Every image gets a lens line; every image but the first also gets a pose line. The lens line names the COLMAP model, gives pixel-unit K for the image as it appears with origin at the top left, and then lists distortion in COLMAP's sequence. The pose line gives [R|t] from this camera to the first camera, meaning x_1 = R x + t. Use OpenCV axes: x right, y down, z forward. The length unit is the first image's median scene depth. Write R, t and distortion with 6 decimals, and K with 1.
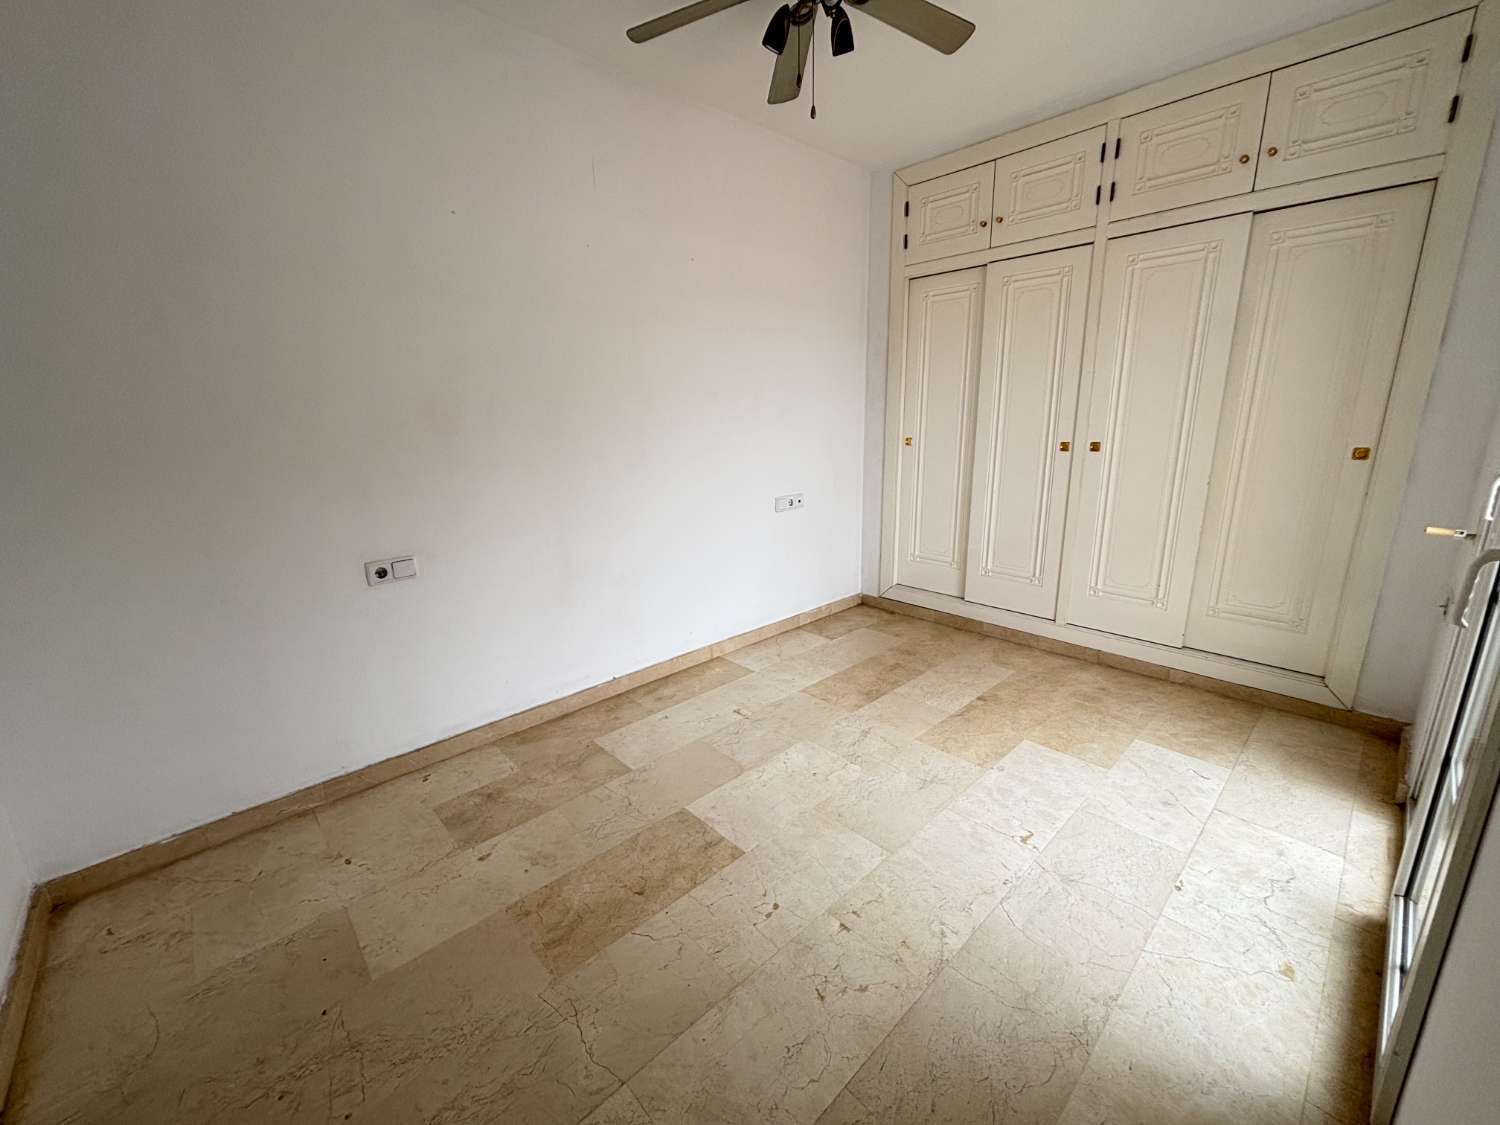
lens RADIAL K [[608.7, 0, 747.8], [0, 608.7, 560.7], [0, 0, 1]] dist [0.002226, -0.000558]
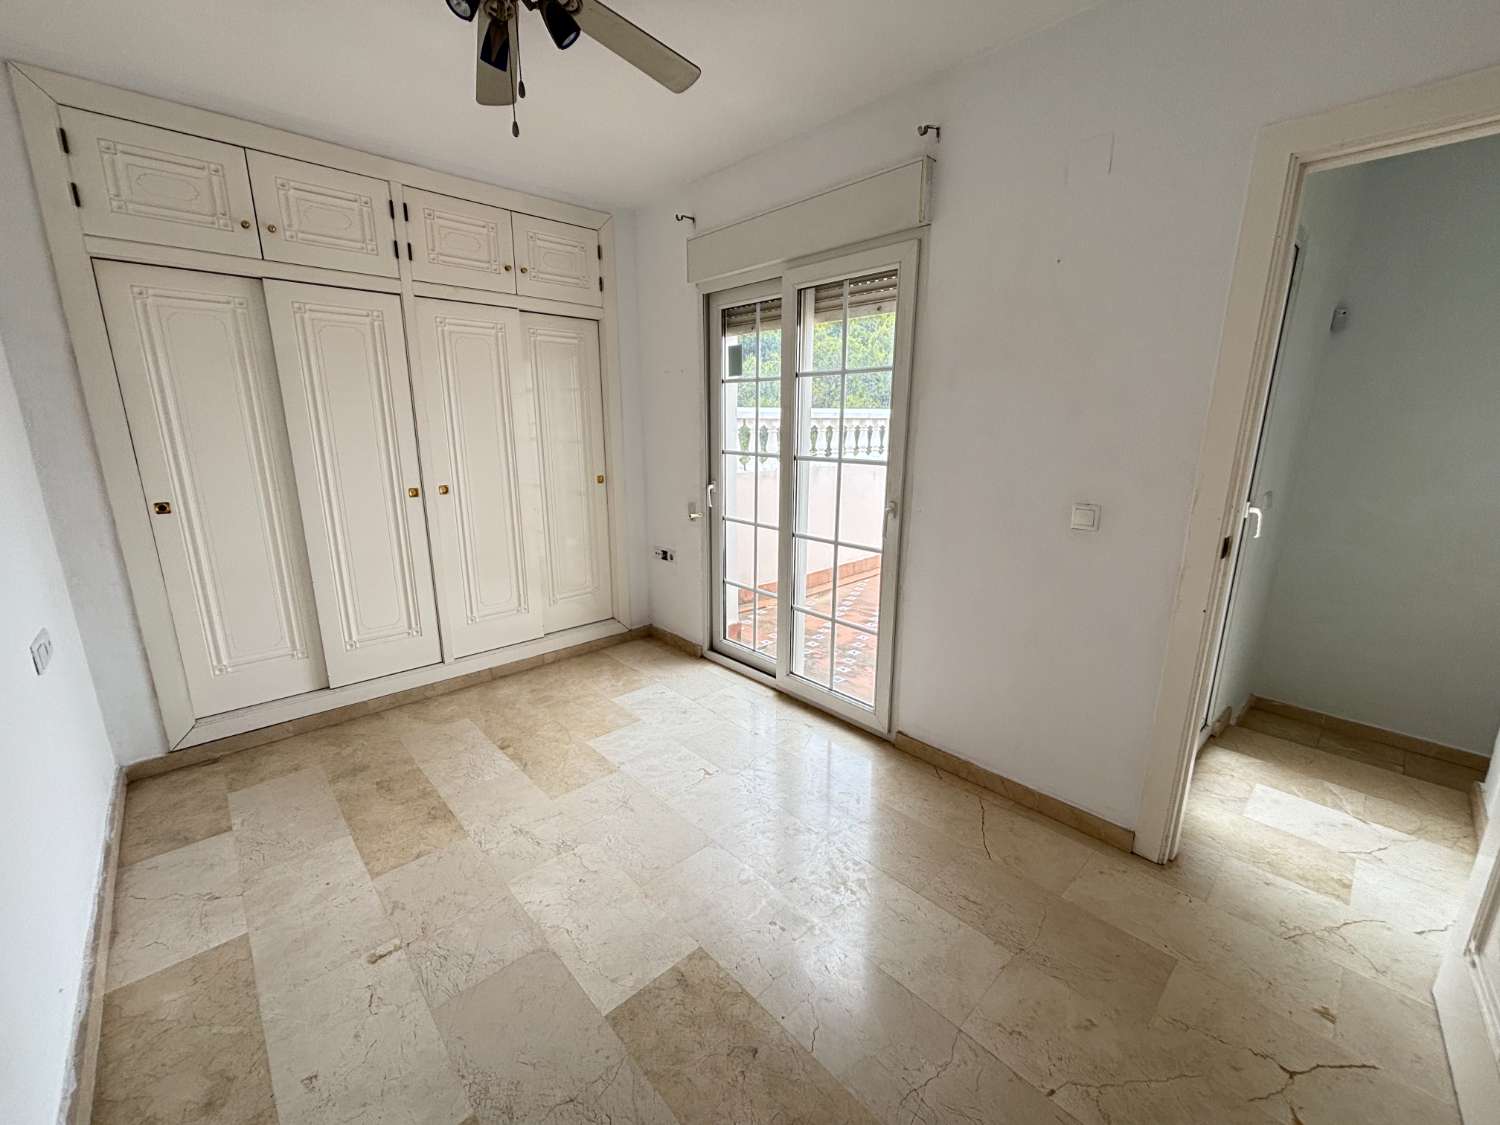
lens RADIAL K [[608.7, 0, 746.3], [0, 608.7, 564.3], [0, 0, 1]] dist [0.002226, -0.000558]
pose [[0.002867, -0.210029, 0.977691, -0.511436], [0.237671, 0.949823, 0.203346, -0.161096], [-0.971341, 0.231786, 0.052641, 0.481588]]
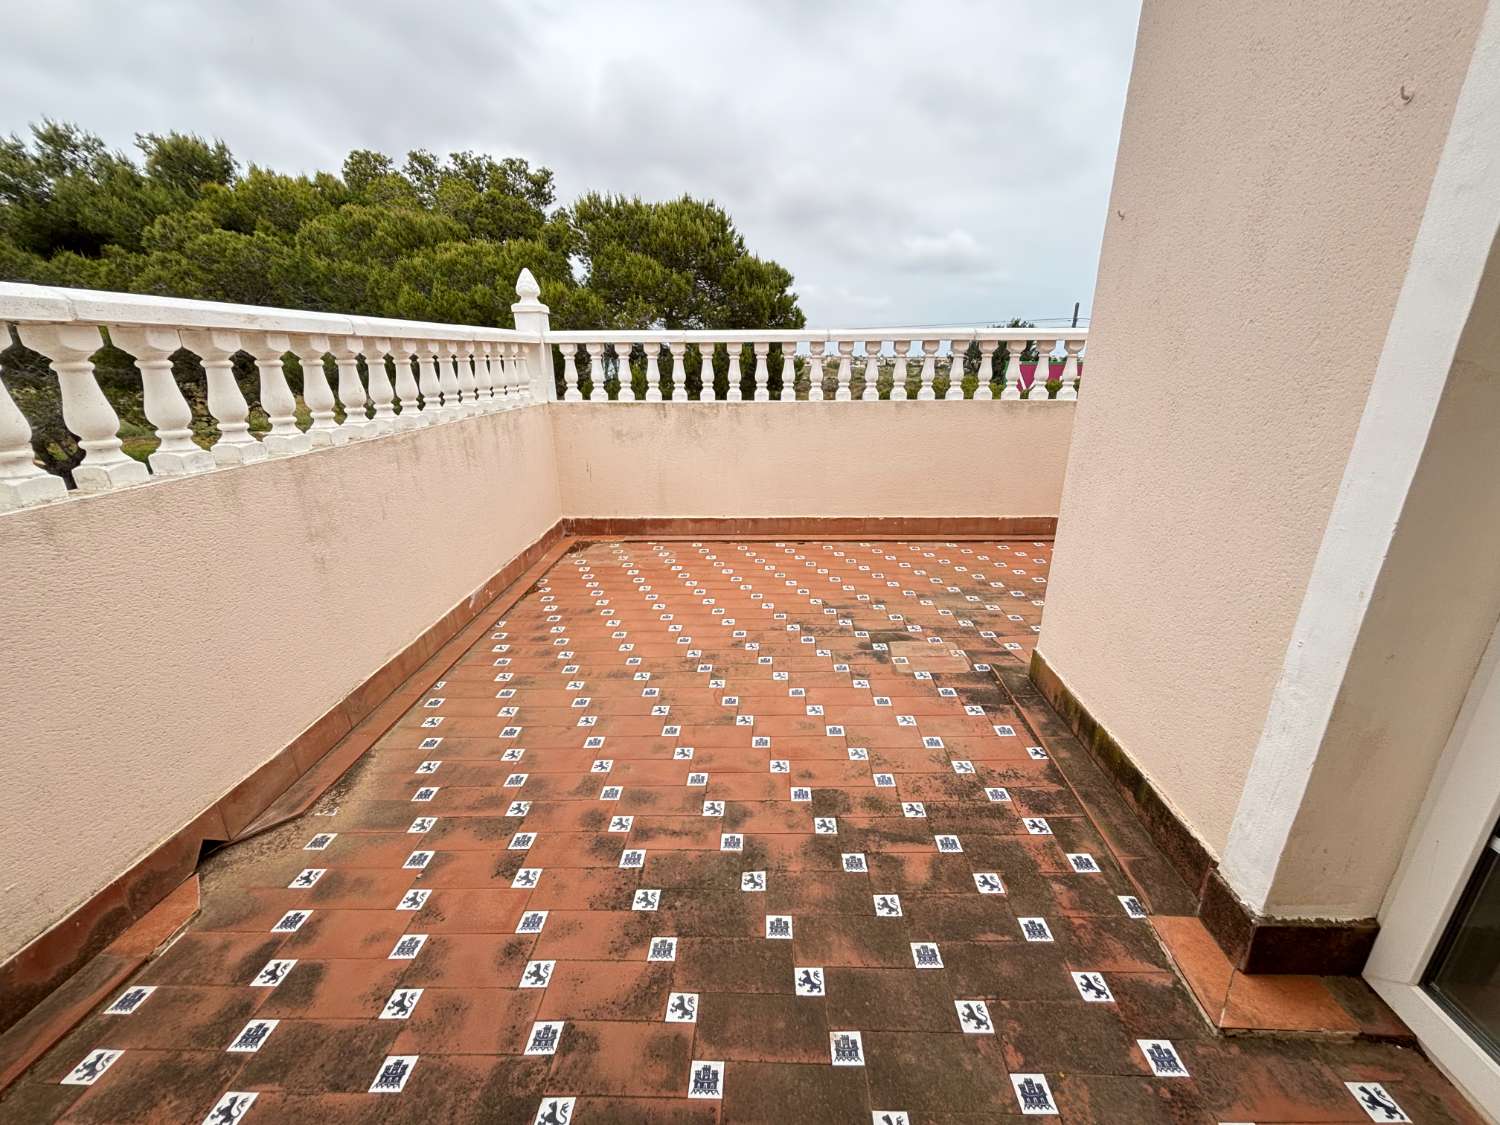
lens RADIAL K [[608.7, 0, 737.1], [0, 608.7, 560.9], [0, 0, 1]] dist [0.002226, -0.000558]
pose [[-0.694547, -0.197221, 0.691888, 0.497269], [0.199635, 0.871096, 0.448706, -0.116110], [-0.691195, 0.449772, -0.565645, 0.342203]]
